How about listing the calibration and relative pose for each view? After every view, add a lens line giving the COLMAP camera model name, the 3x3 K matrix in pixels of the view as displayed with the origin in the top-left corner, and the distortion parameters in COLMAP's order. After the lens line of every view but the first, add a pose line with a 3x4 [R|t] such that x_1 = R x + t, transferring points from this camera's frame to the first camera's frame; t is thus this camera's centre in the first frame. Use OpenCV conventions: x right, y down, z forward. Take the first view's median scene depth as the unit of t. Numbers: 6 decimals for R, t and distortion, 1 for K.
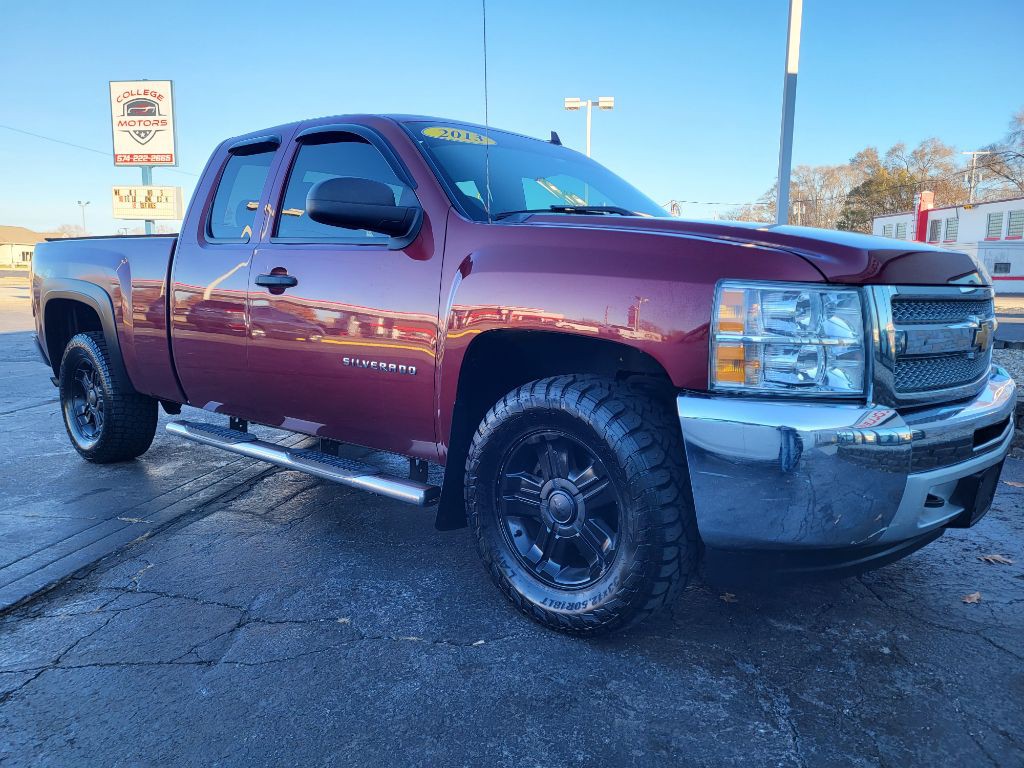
lens RADIAL K [[746.6, 0, 512.6], [0, 746.6, 372.8], [0, 0, 1]] dist [0.031069, -0.002852]
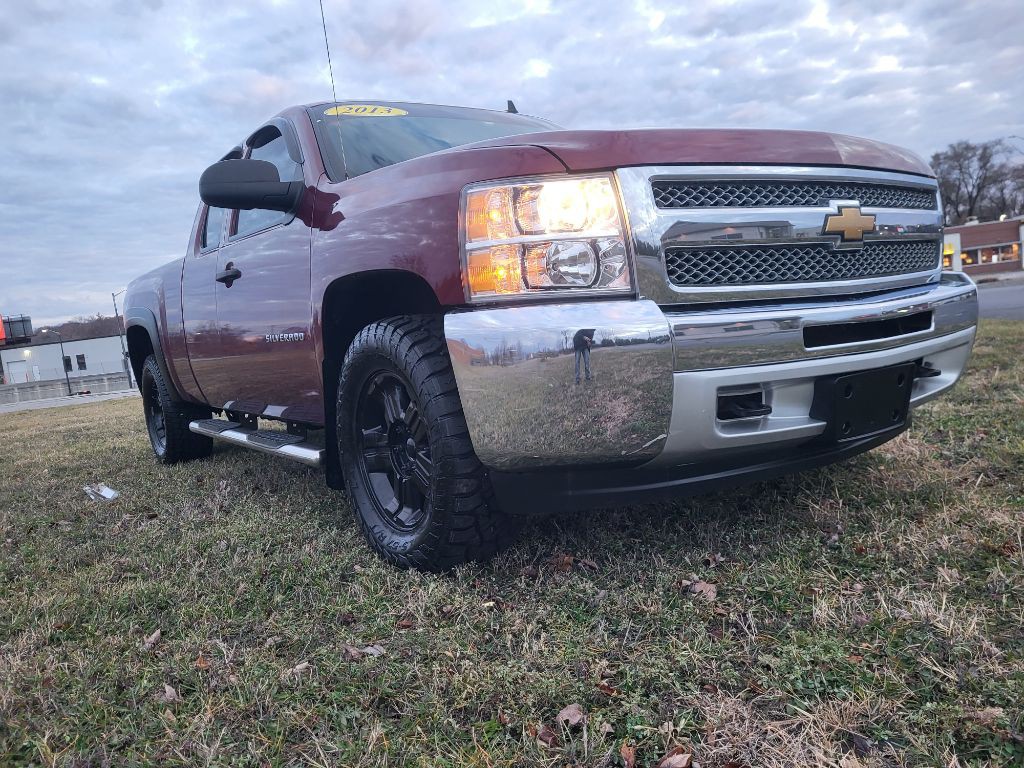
lens RADIAL K [[747.5, 0, 489.2], [0, 747.5, 393.0], [0, 0, 1]] dist [0.019719, -0.006383]
pose [[0.963782, -0.074694, -0.256017, 0.421671], [0.073281, 0.997198, -0.015068, 0.123225], [0.256425, -0.004239, 0.966555, 0.070244]]
